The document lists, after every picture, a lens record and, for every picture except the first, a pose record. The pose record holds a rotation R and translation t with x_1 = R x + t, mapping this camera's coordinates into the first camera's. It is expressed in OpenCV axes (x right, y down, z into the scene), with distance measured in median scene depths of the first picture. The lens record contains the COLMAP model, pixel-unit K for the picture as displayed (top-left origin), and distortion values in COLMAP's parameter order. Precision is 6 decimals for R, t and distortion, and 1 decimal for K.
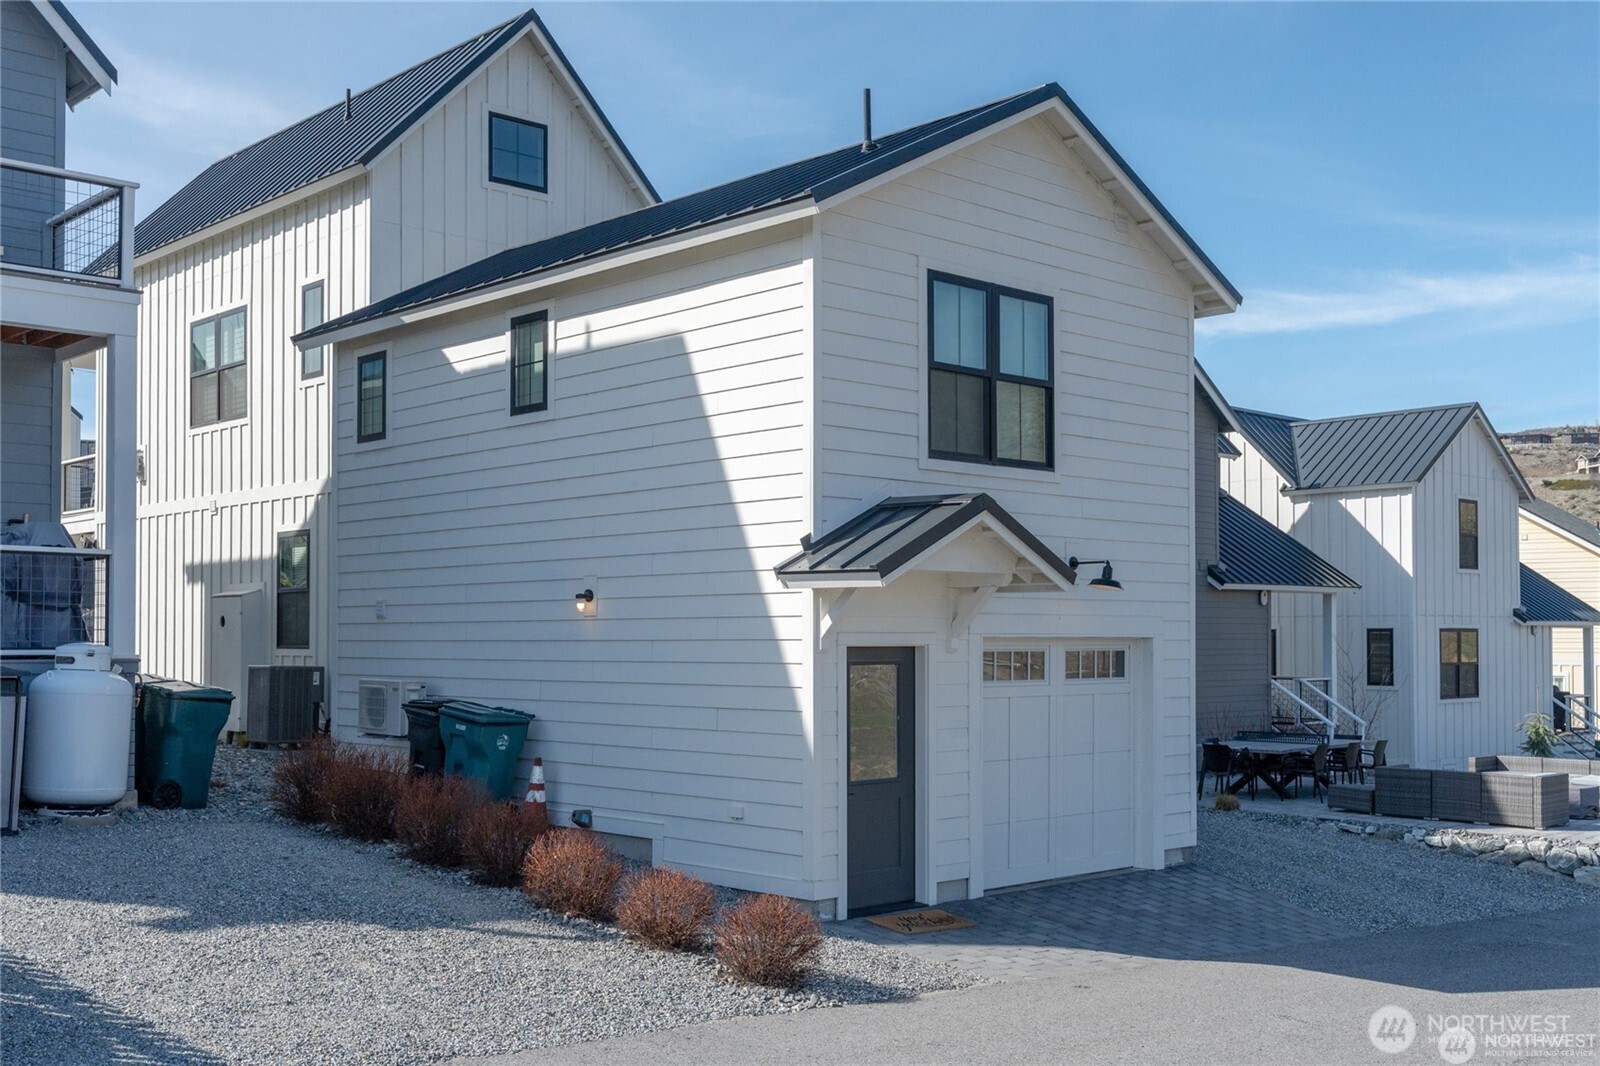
lens RADIAL K [[1675.3, 0, 799.9], [0, 1675.3, 625.4], [0, 0, 1]] dist [0.002964, -0.003253]
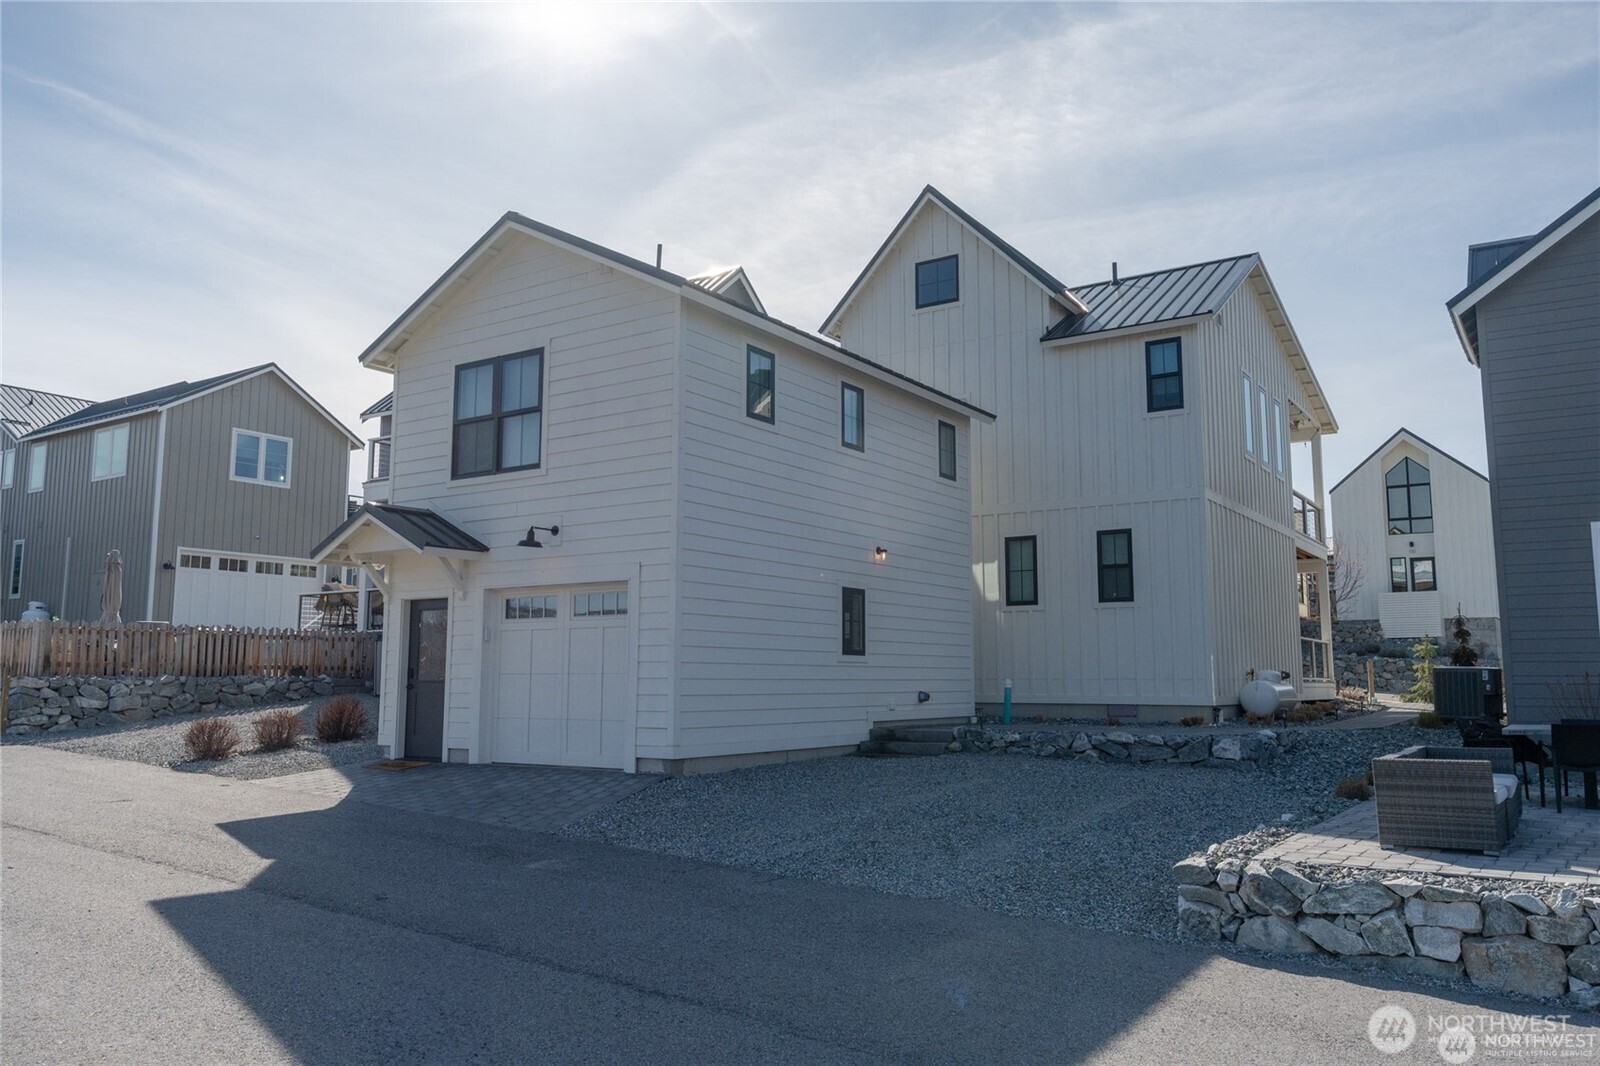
lens RADIAL K [[1199.6, 0, 800.0], [0, 1199.6, 533.0], [0, 0, 1]] dist [0.000642, 0.000149]
pose [[0.230608, -0.120529, -0.965553, 1.201252], [0.007682, 0.992493, -0.122057, 0.089278], [0.973016, 0.020730, 0.229803, 1.010498]]
